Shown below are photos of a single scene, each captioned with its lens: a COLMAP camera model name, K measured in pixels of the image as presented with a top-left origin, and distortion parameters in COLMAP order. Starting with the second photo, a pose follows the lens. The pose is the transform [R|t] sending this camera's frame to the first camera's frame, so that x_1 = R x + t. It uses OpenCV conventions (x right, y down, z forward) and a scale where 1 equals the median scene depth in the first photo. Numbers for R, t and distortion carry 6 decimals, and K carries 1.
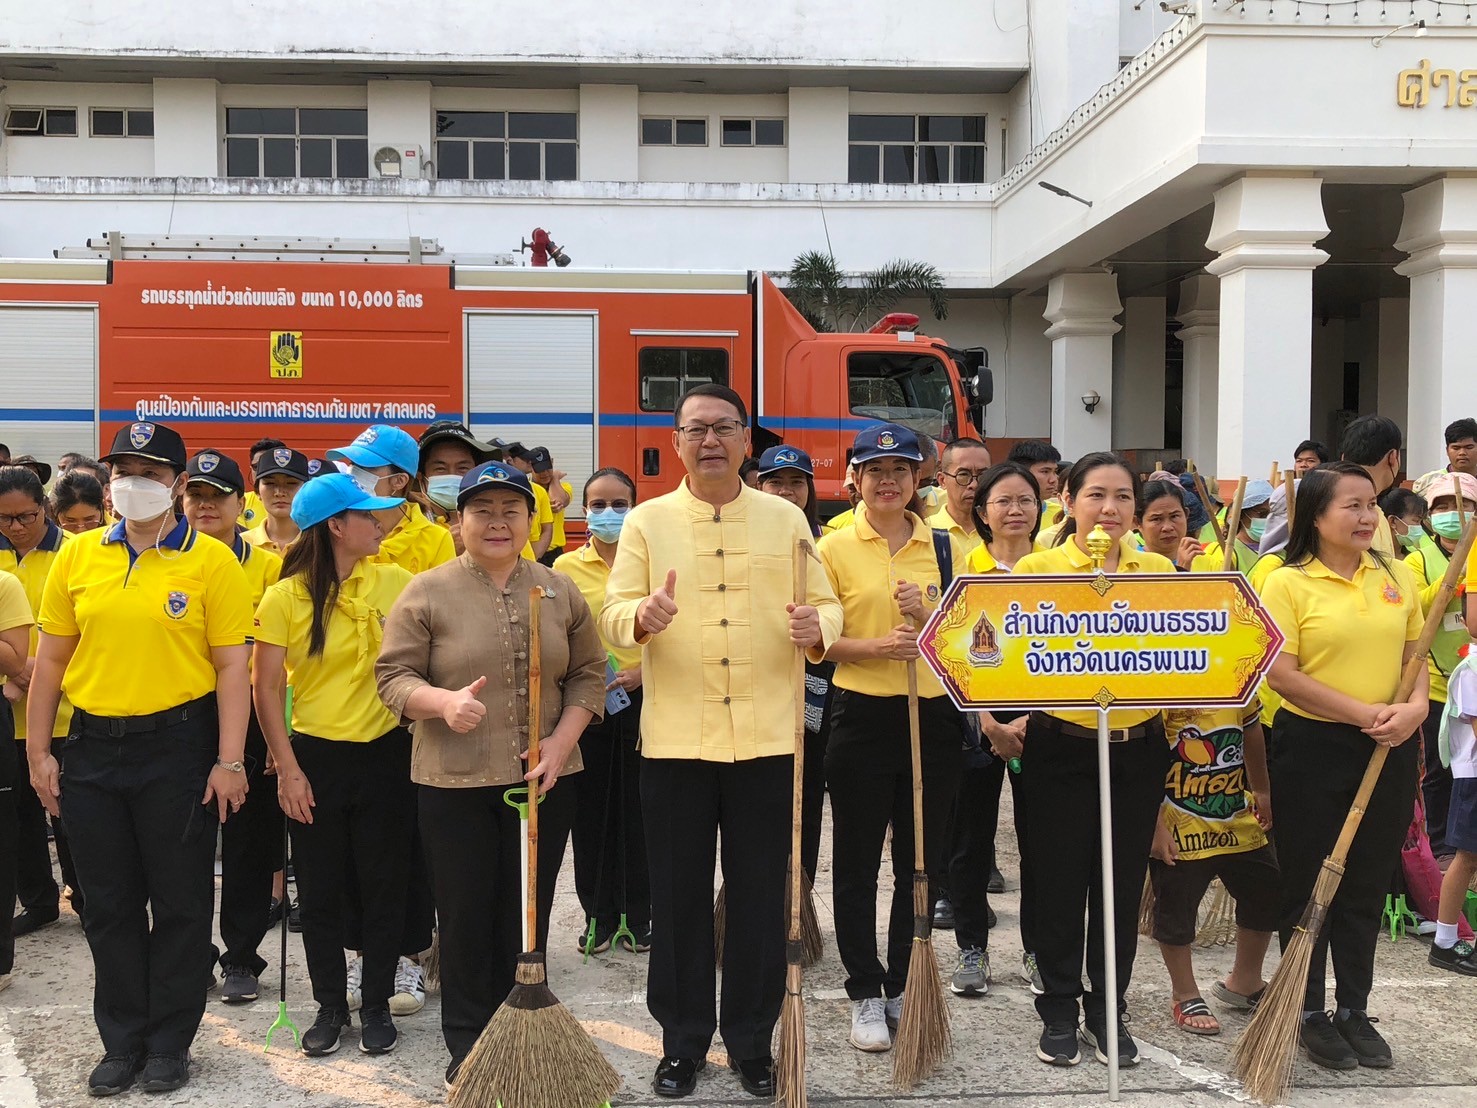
lens RADIAL K [[1514.1, 0, 744.1], [0, 1514.1, 558.7], [0, 0, 1]] dist [0.013927, 0.000000]
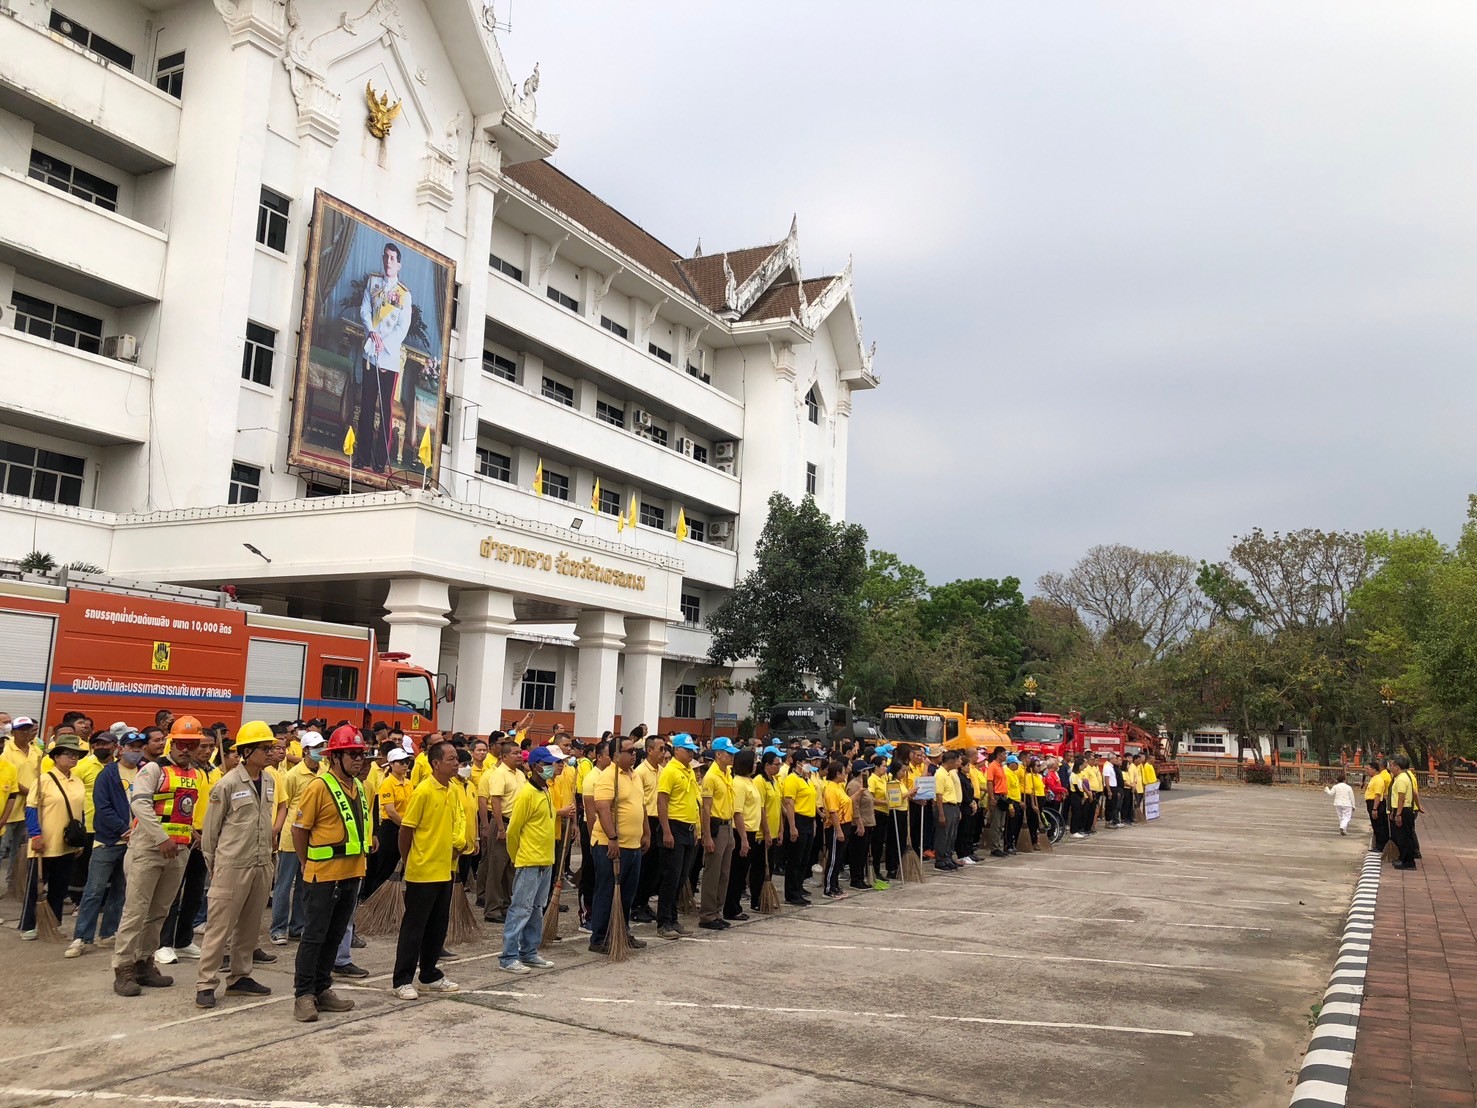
lens RADIAL K [[1222.4, 0, 751.8], [0, 1222.4, 546.7], [0, 0, 1]] dist [0.040470, -0.056752]
pose [[0.511850, 0.148583, 0.846128, -1.127888], [0.006376, 0.984245, -0.176694, -0.010196], [-0.859051, 0.095836, 0.502838, -0.243847]]
